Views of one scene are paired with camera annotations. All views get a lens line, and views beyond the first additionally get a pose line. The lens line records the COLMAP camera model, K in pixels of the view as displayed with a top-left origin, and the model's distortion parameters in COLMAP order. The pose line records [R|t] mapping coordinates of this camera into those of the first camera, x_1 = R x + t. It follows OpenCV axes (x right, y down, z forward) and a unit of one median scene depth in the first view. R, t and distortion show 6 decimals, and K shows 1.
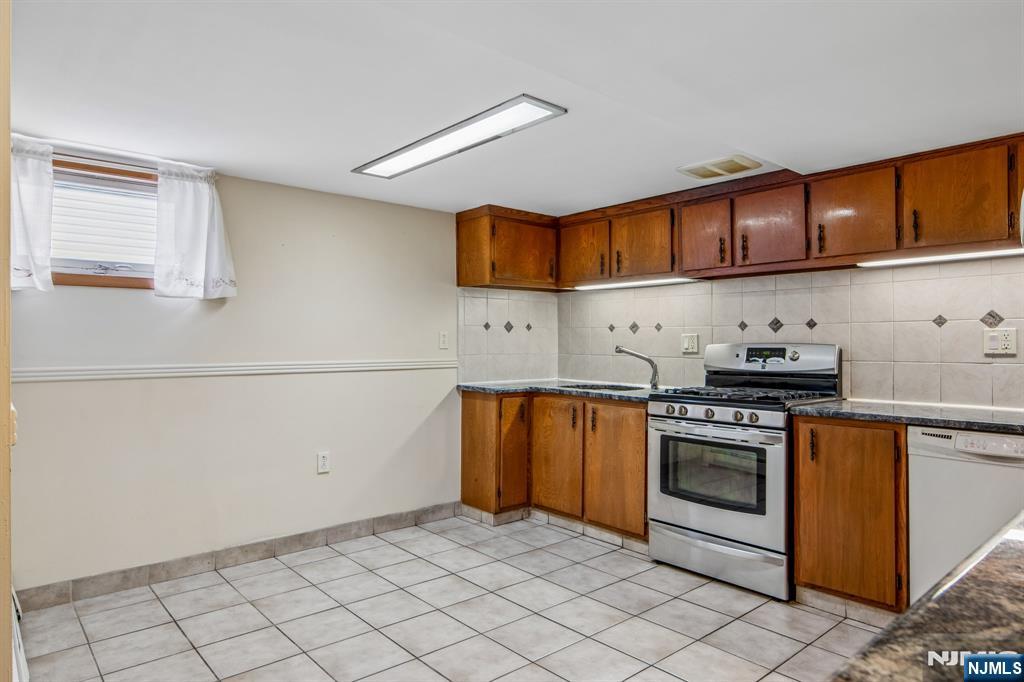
lens RADIAL K [[626.4, 0, 520.0], [0, 626.4, 338.5], [0, 0, 1]] dist [-0.020303, 0.008401]
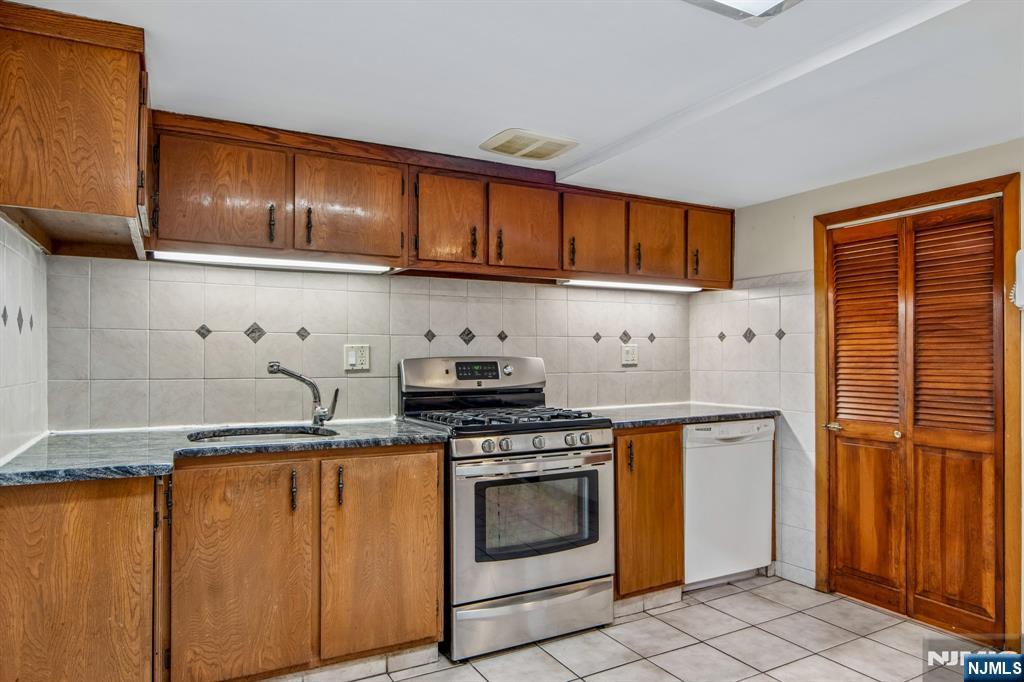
lens RADIAL K [[626.4, 0, 517.0], [0, 626.4, 351.9], [0, 0, 1]] dist [-0.020303, 0.008401]
pose [[0.234902, 0.004865, 0.972007, -0.465673], [-0.003576, 0.999985, -0.004141, 0.004450], [-0.972013, -0.002503, 0.234916, 0.772308]]
